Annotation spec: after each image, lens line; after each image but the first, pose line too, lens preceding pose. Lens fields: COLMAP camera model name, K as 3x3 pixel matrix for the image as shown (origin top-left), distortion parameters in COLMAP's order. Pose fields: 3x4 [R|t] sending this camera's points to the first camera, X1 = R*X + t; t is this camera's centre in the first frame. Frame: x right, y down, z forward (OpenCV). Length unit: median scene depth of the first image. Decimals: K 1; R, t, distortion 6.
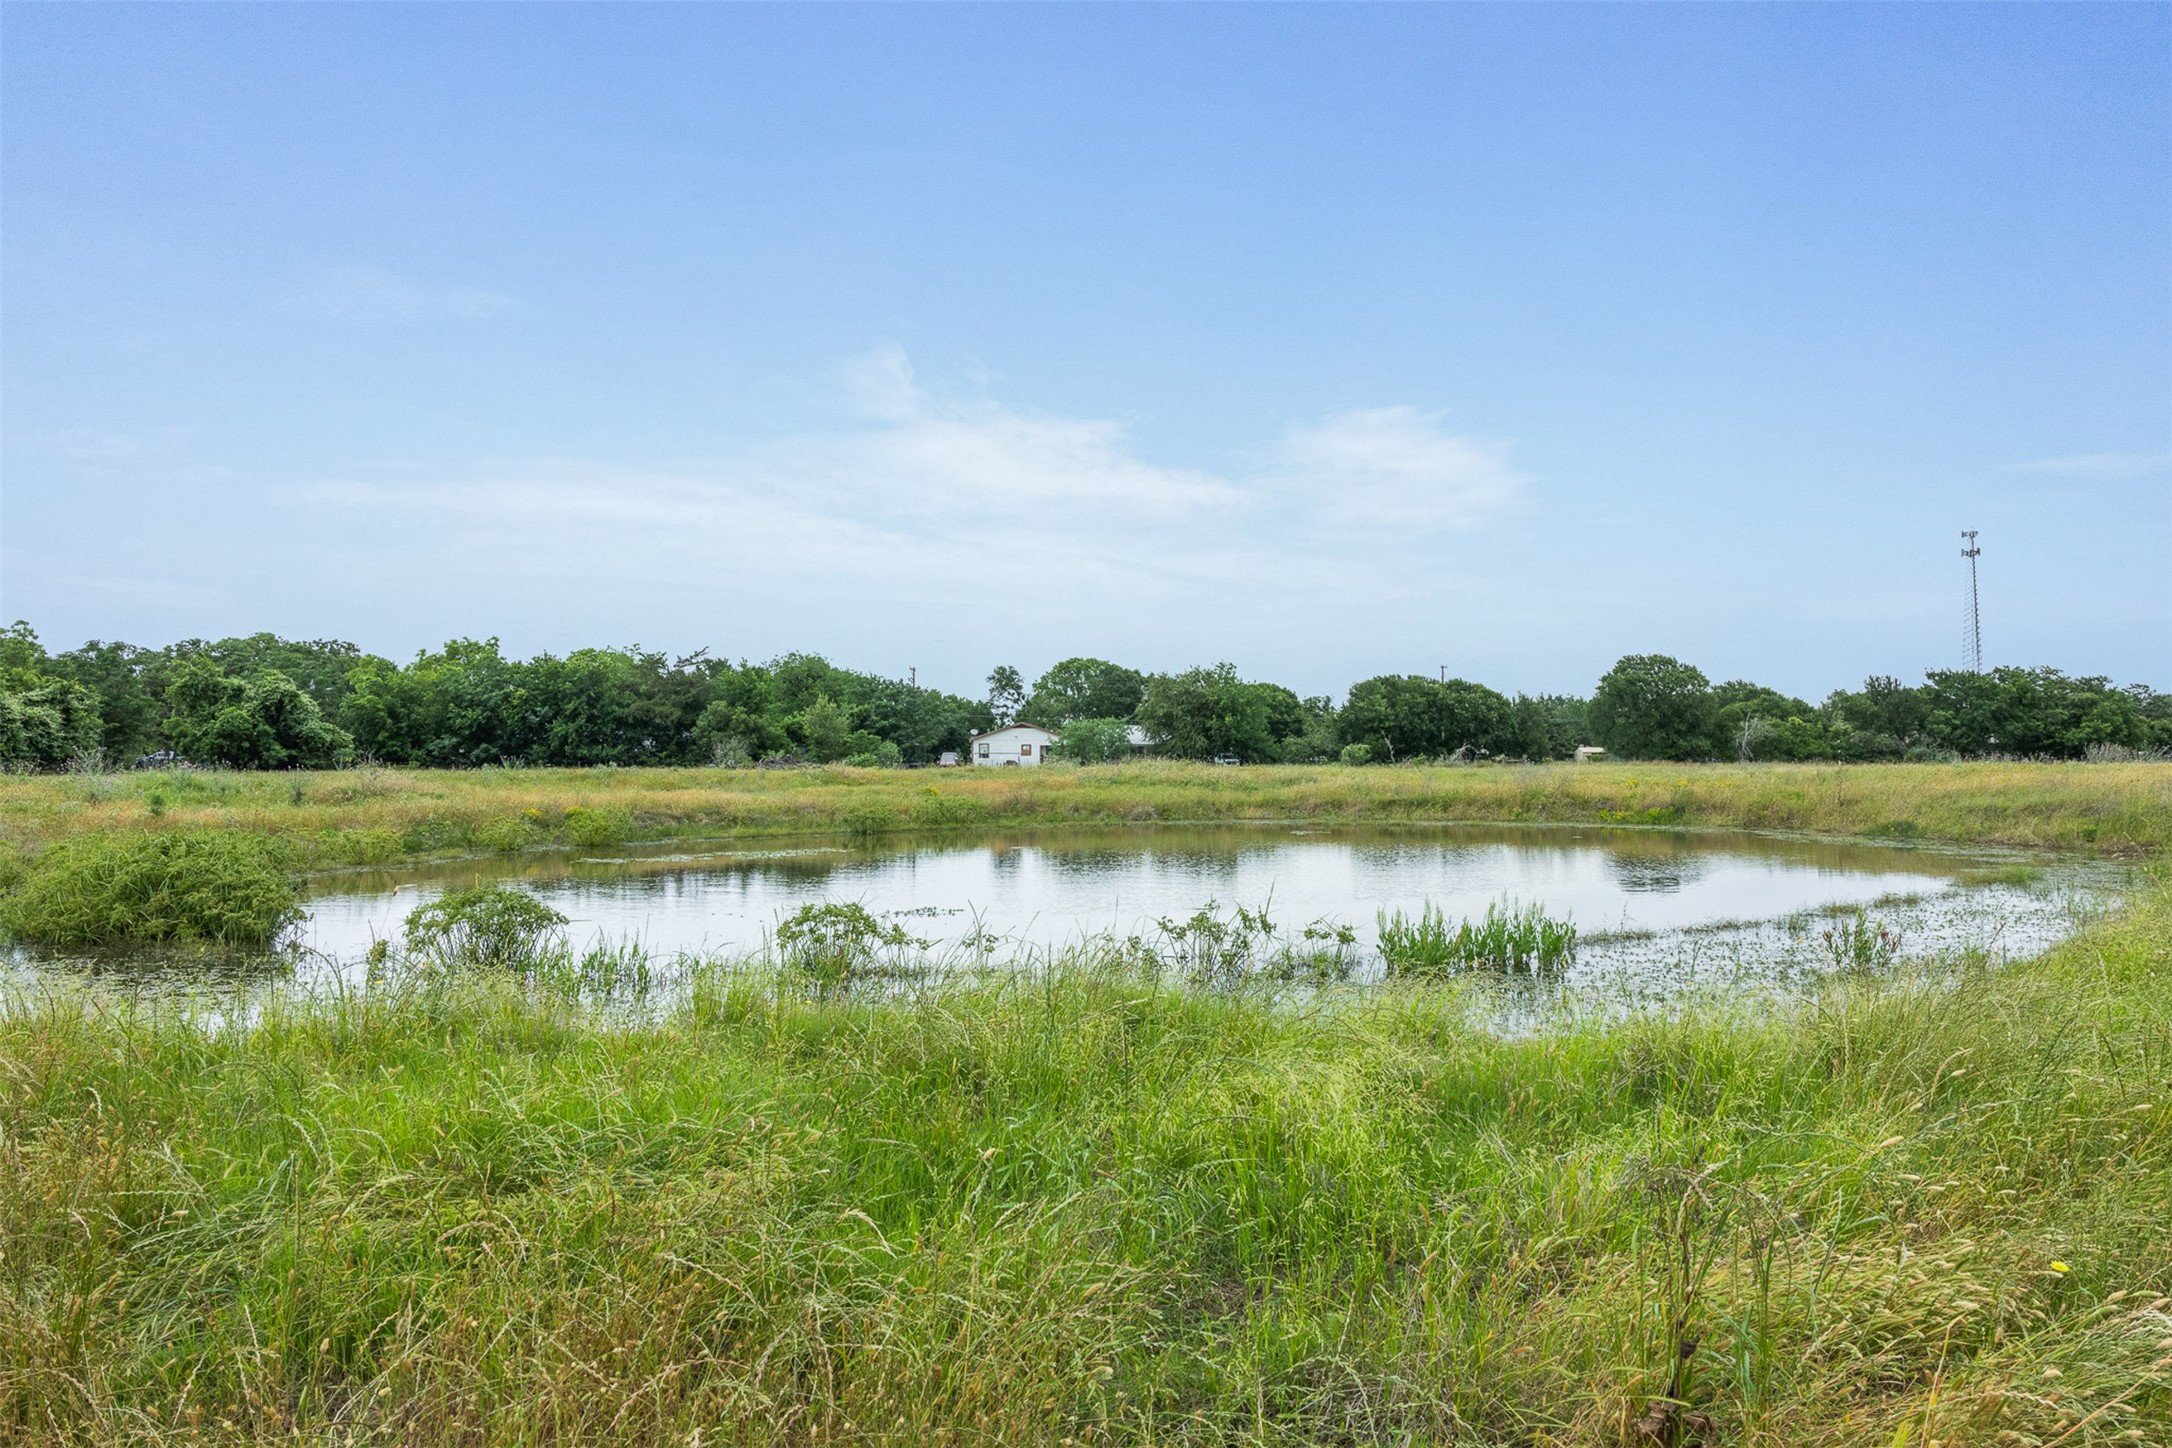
lens RADIAL K [[1459.9, 0, 1086.0], [0, 1459.9, 724.0], [0, 0, 1]] dist [0.001952, -0.001709]
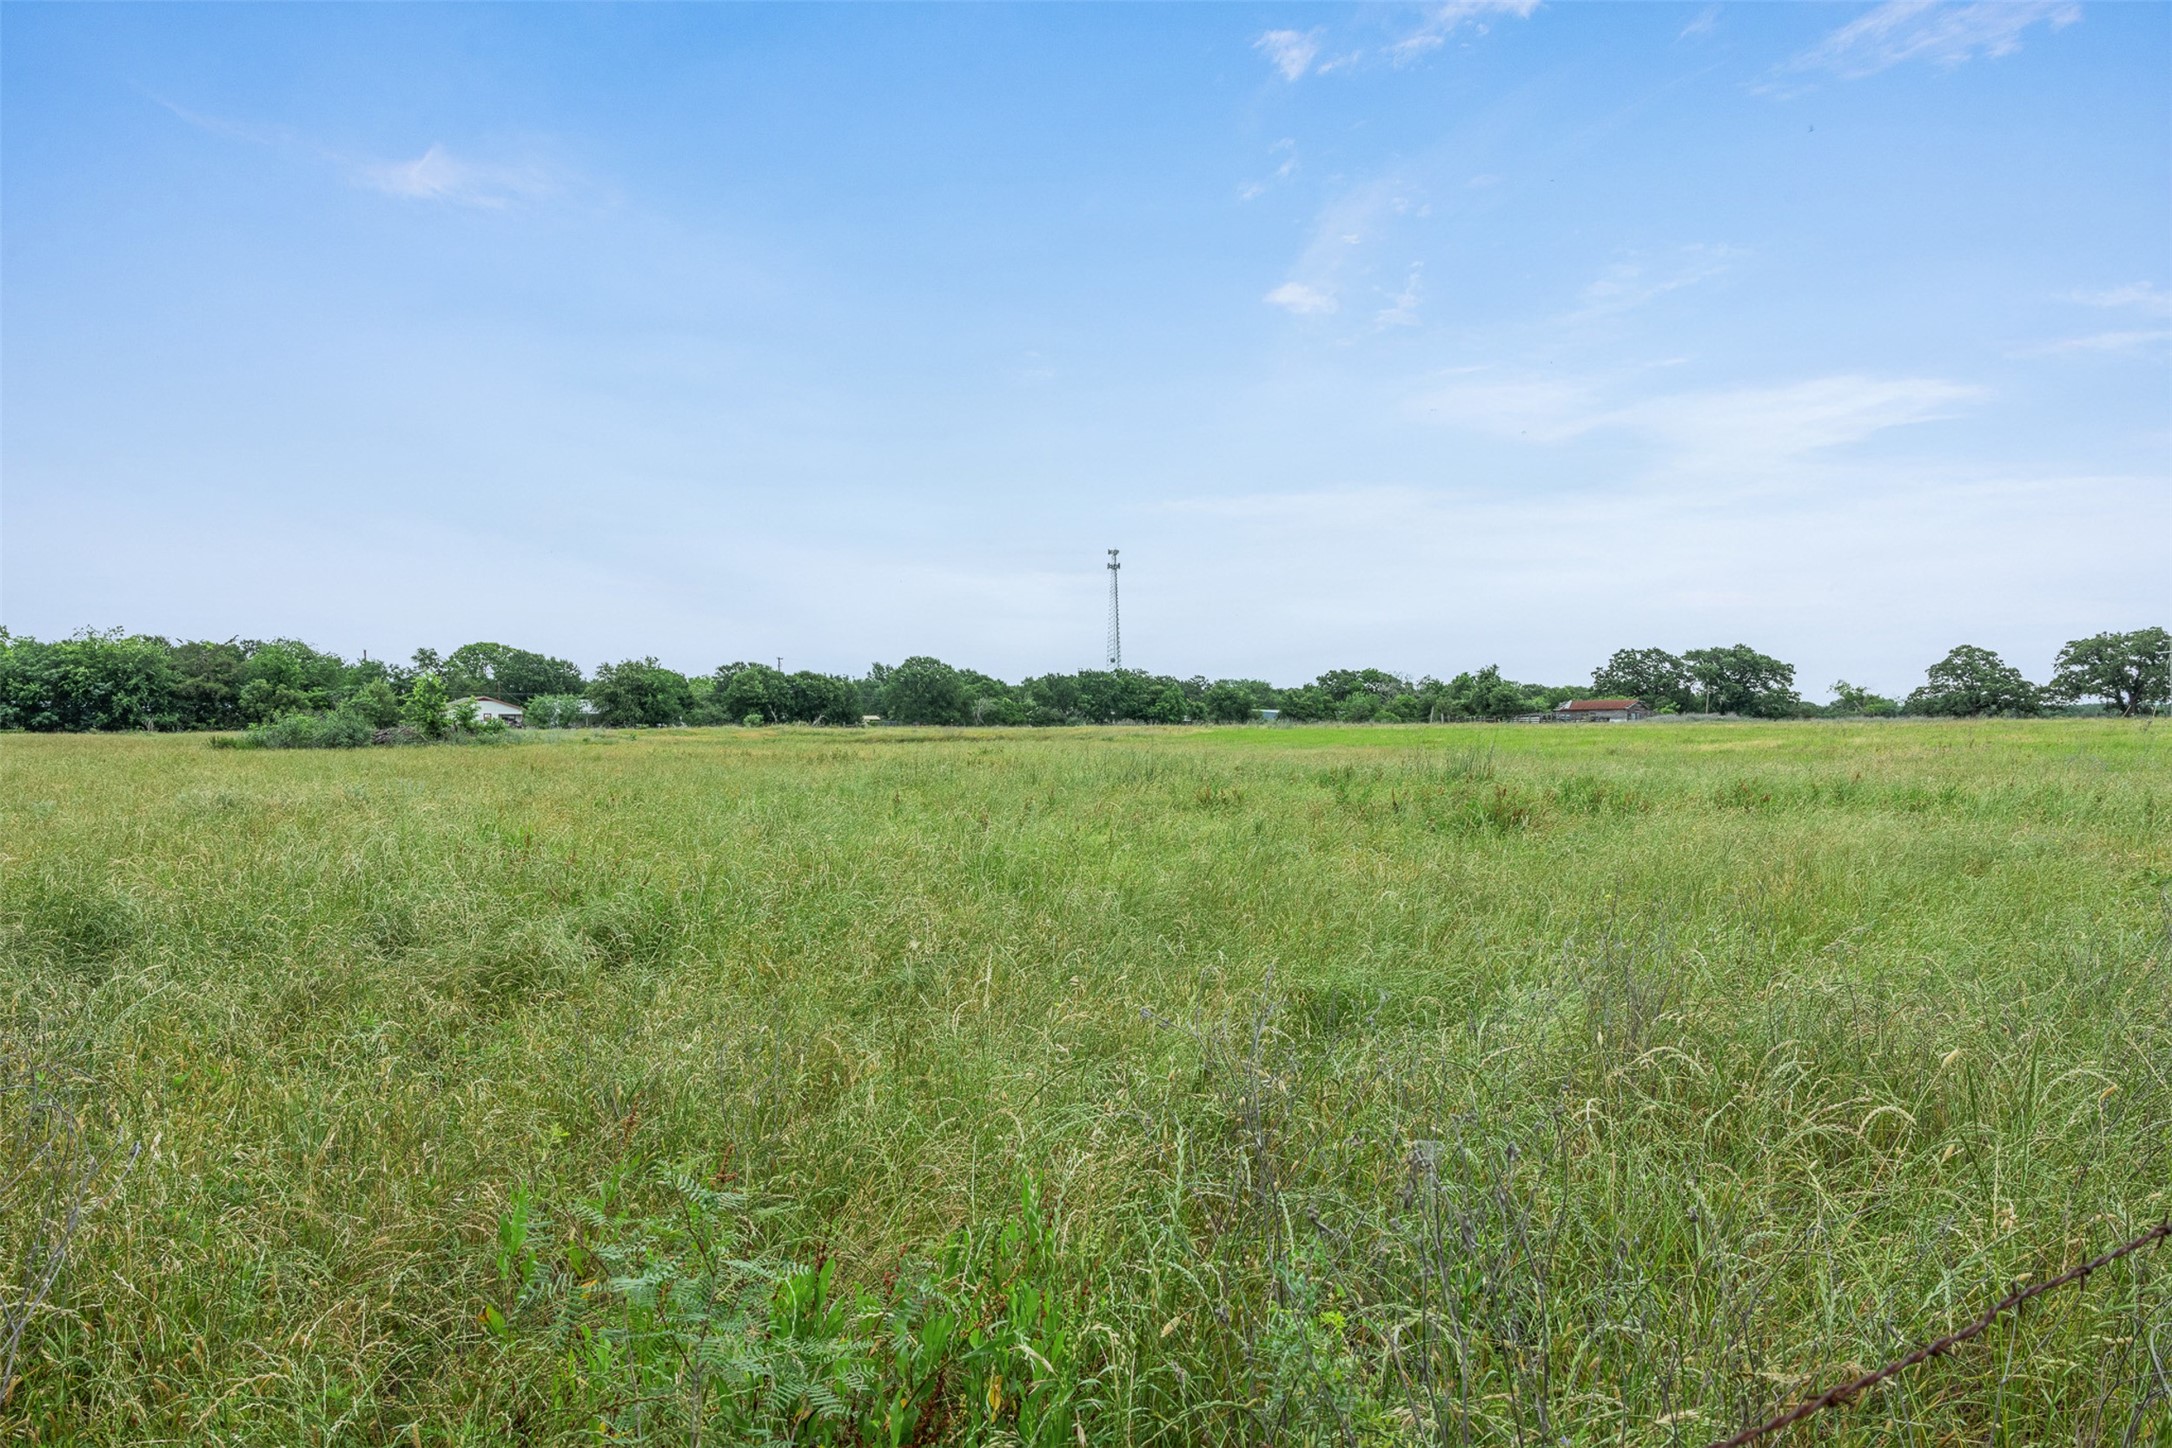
lens RADIAL K [[1459.9, 0, 1086.0], [0, 1459.9, 724.0], [0, 0, 1]] dist [0.001952, -0.001709]
pose [[0.866699, -0.000243, 0.498832, -0.246965], [-0.012072, 0.999697, 0.021461, -0.012056], [-0.498685, -0.024622, 0.866433, -0.448026]]
